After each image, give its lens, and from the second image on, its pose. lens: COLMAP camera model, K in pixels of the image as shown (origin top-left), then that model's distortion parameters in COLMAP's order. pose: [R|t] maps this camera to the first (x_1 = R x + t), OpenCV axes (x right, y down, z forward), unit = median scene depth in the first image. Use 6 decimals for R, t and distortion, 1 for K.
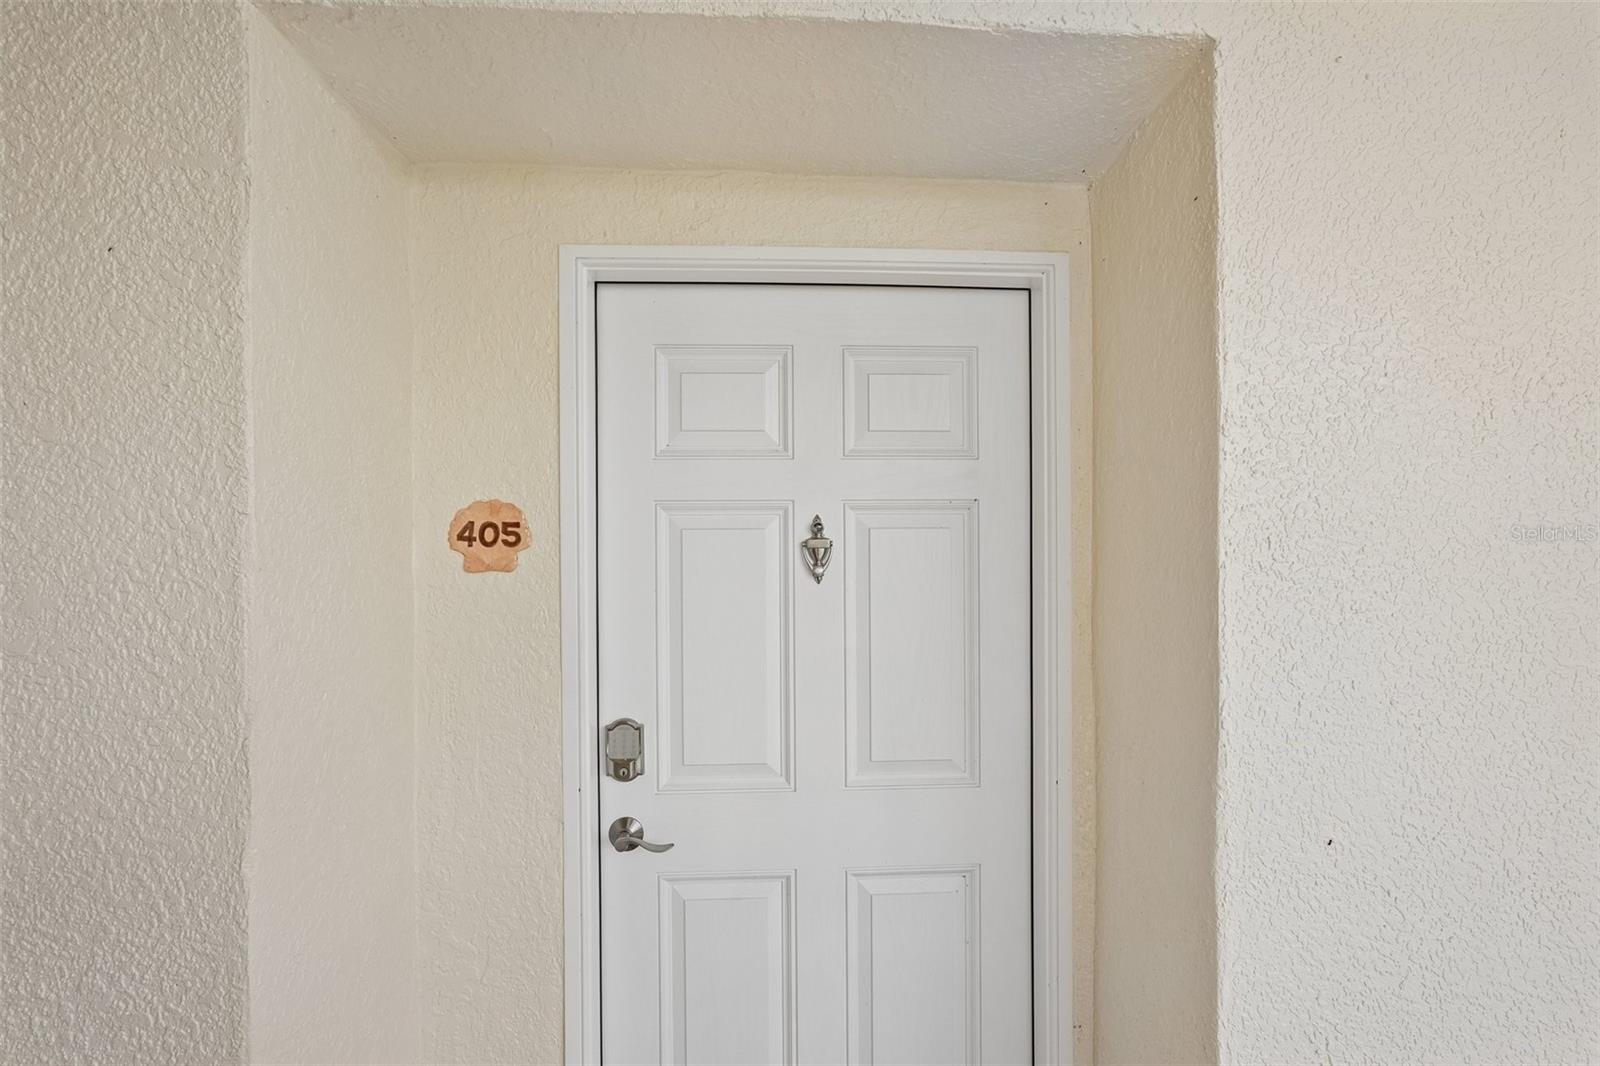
lens RADIAL K [[706.2, 0, 802.8], [0, 706.2, 537.8], [0, 0, 1]] dist [-0.008659, 0.001248]
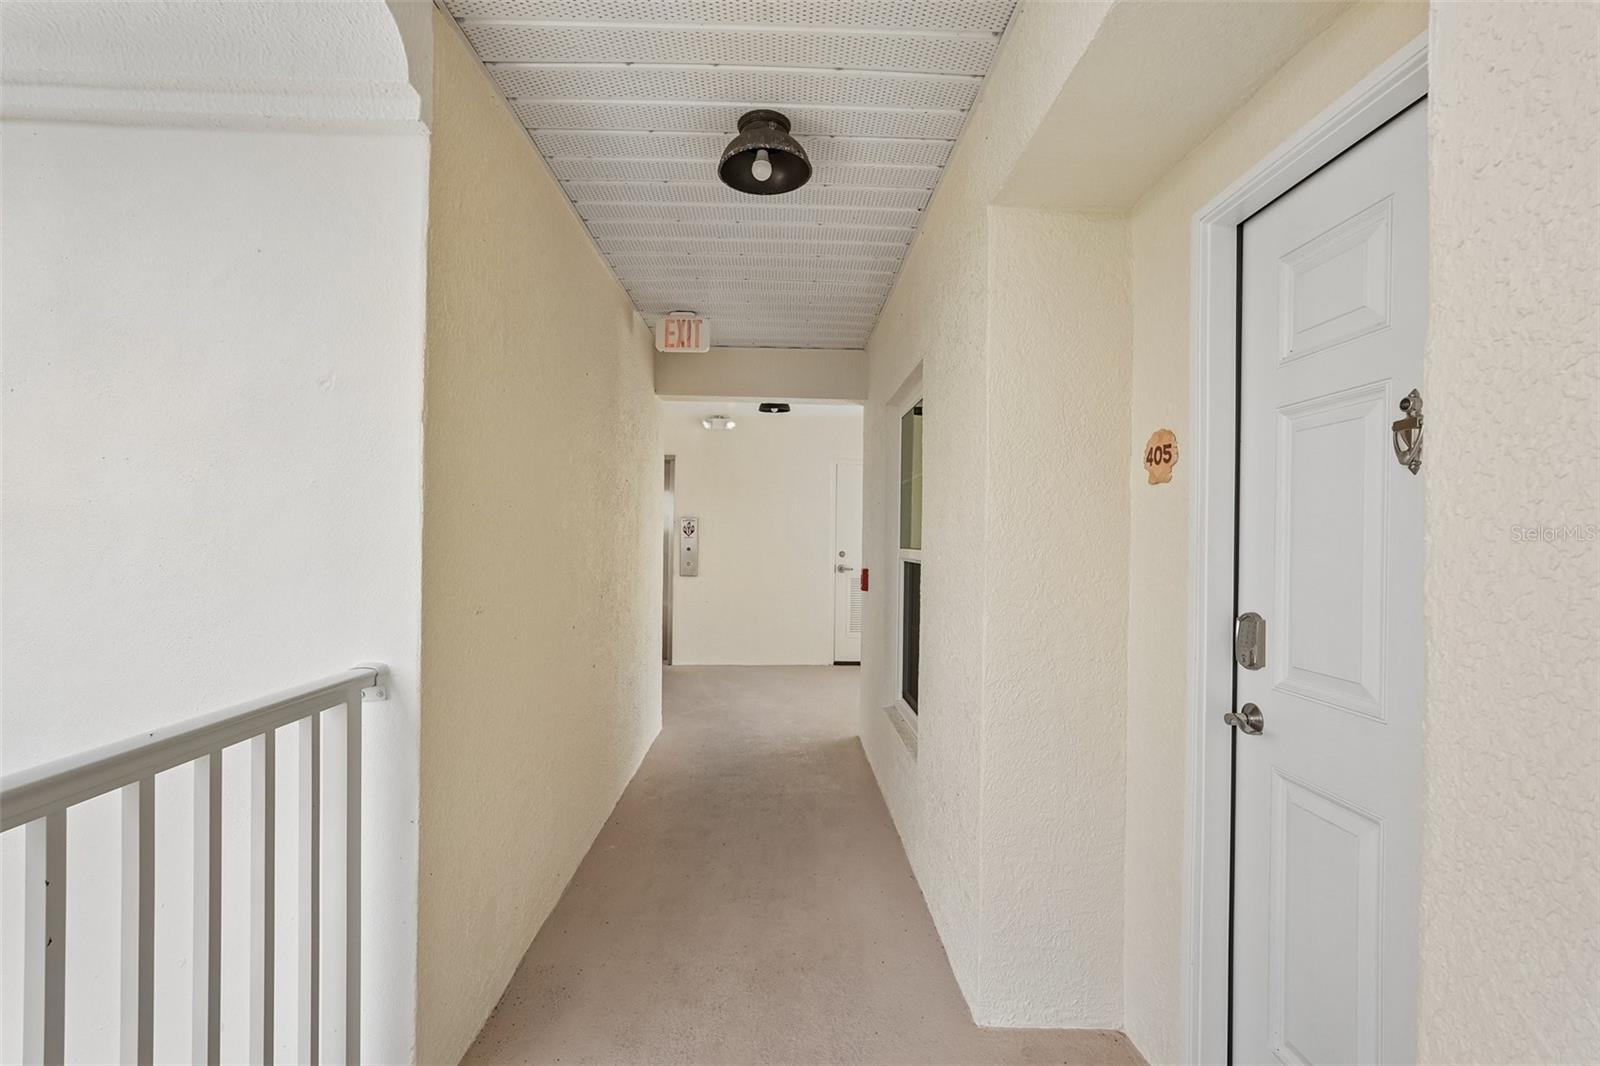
lens RADIAL K [[706.2, 0, 802.8], [0, 706.2, 537.8], [0, 0, 1]] dist [-0.008659, 0.001248]
pose [[-0.023105, 0.002054, -0.999731, 0.875093], [-0.008866, 0.999958, 0.002259, 0.148526], [0.999694, 0.008916, -0.023085, 0.340249]]
